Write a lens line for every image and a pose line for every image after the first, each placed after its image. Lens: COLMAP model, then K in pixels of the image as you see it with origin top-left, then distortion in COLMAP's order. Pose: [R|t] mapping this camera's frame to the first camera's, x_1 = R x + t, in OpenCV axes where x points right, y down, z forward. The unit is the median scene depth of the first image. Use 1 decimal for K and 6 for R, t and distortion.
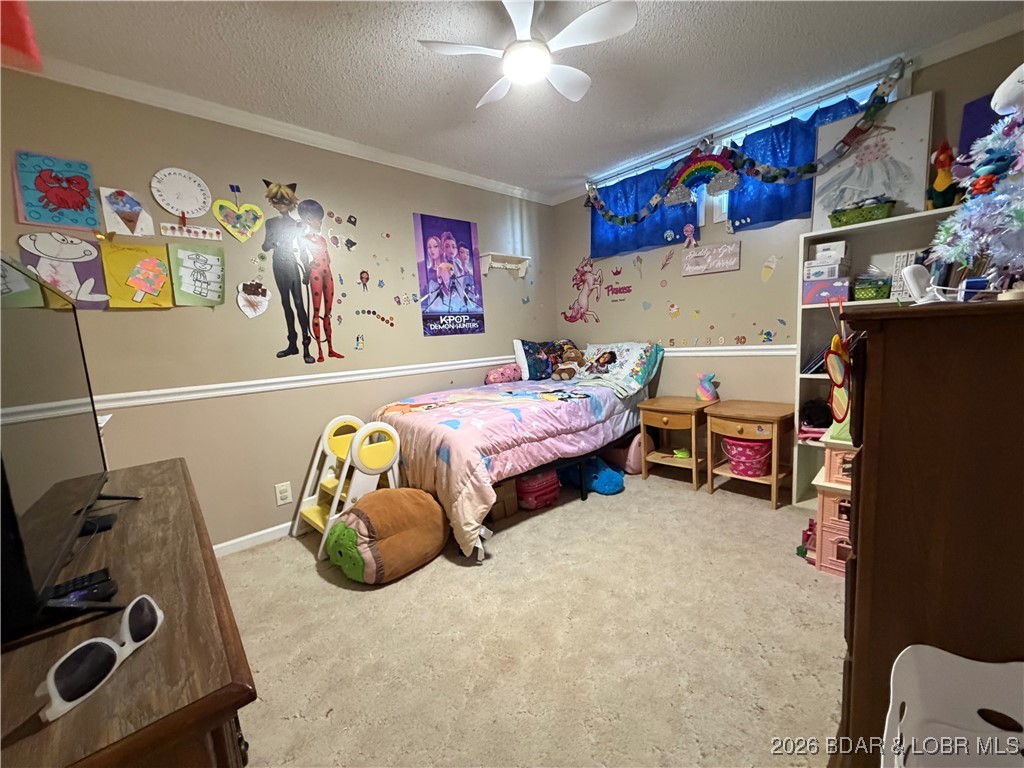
lens RADIAL K [[408.1, 0, 508.1], [0, 408.1, 382.2], [0, 0, 1]] dist [0.002780, -0.000250]
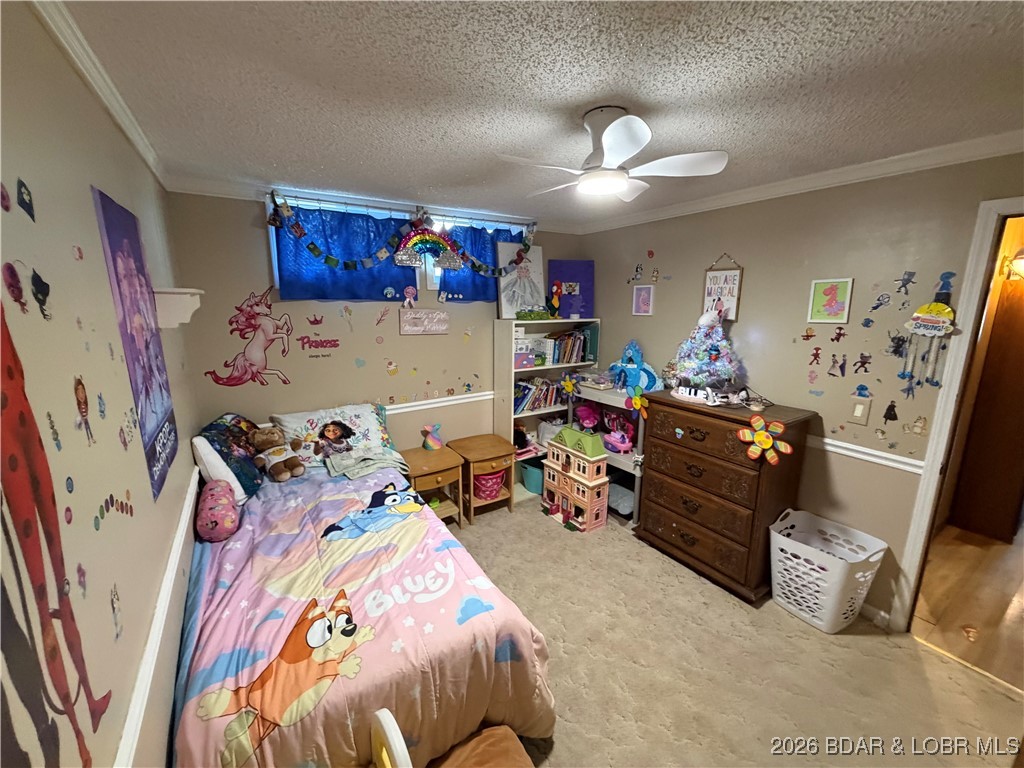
lens RADIAL K [[408.1, 0, 507.2], [0, 408.1, 386.3], [0, 0, 1]] dist [0.002780, -0.000250]
pose [[0.170248, -0.151721, 0.973651, -0.532835], [0.098965, 0.985713, 0.136296, -0.251897], [-0.980419, 0.073153, 0.182831, 0.586475]]
